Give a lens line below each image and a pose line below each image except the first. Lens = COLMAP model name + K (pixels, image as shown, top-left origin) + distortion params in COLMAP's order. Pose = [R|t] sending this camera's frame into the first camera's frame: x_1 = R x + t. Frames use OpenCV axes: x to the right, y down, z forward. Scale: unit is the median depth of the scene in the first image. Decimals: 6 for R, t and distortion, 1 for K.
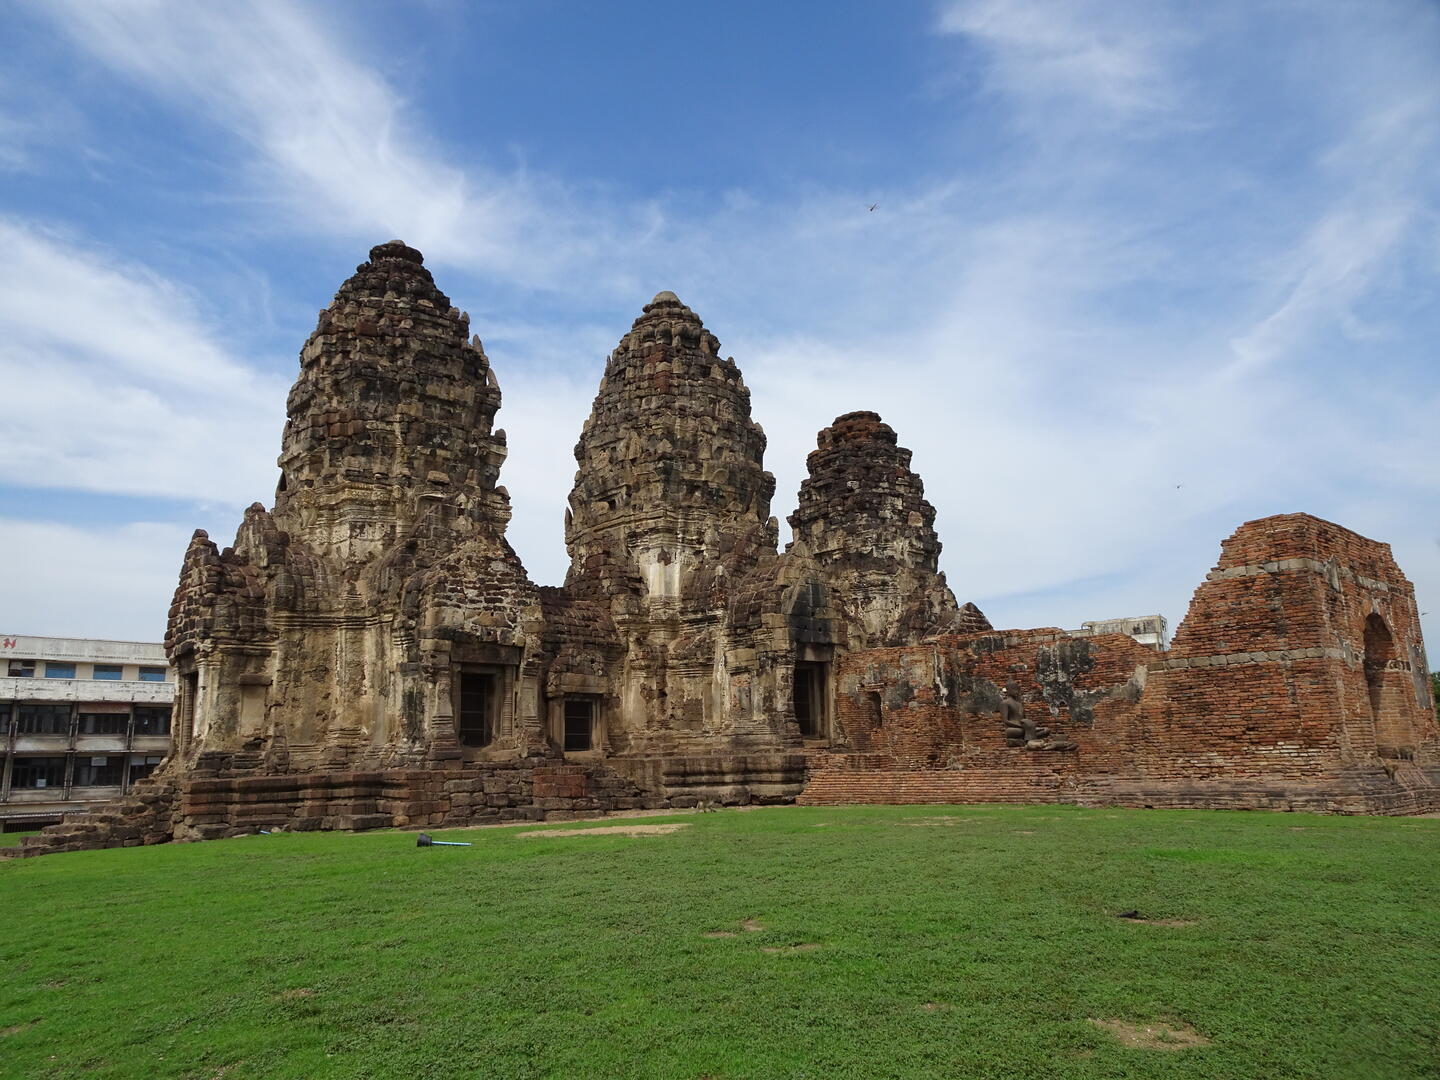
lens RADIAL K [[1109.7, 0, 711.2], [0, 1109.7, 533.6], [0, 0, 1]] dist [0.013131, 0.004324]
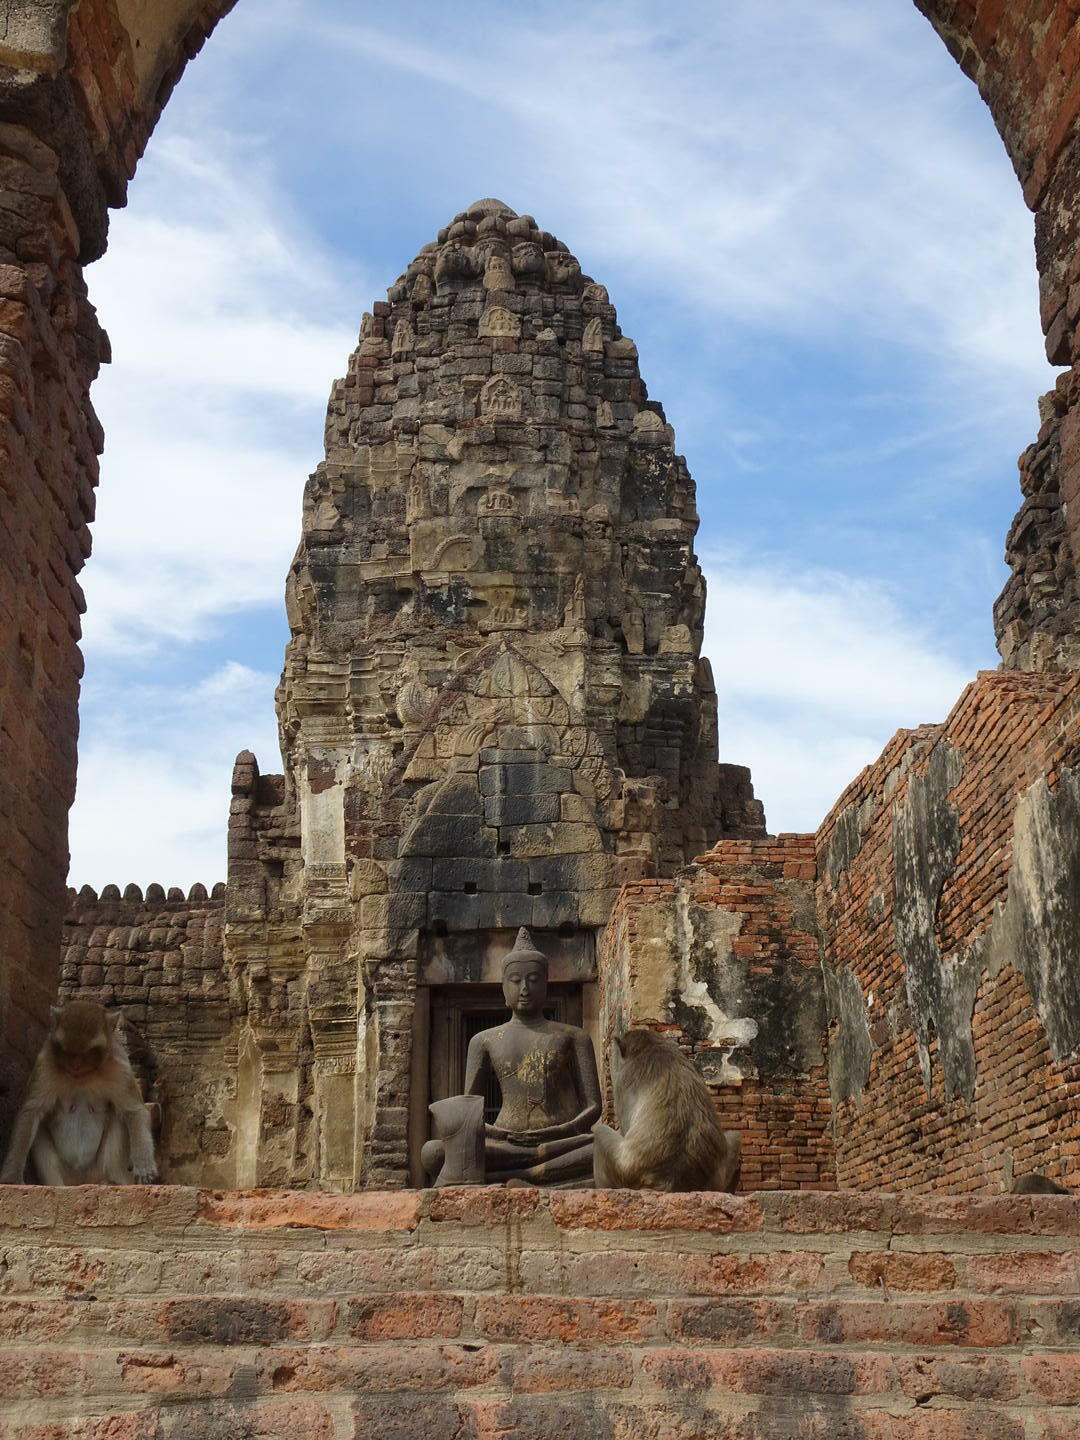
lens RADIAL K [[1768.5, 0, 521.5], [0, 1768.5, 680.8], [0, 0, 1]] dist [0.036828, 0.000000]
pose [[0.755268, -0.220486, -0.617217, 0.457178], [0.136260, 0.973963, -0.181188, 0.125104], [0.641096, 0.052744, 0.765646, 0.585493]]
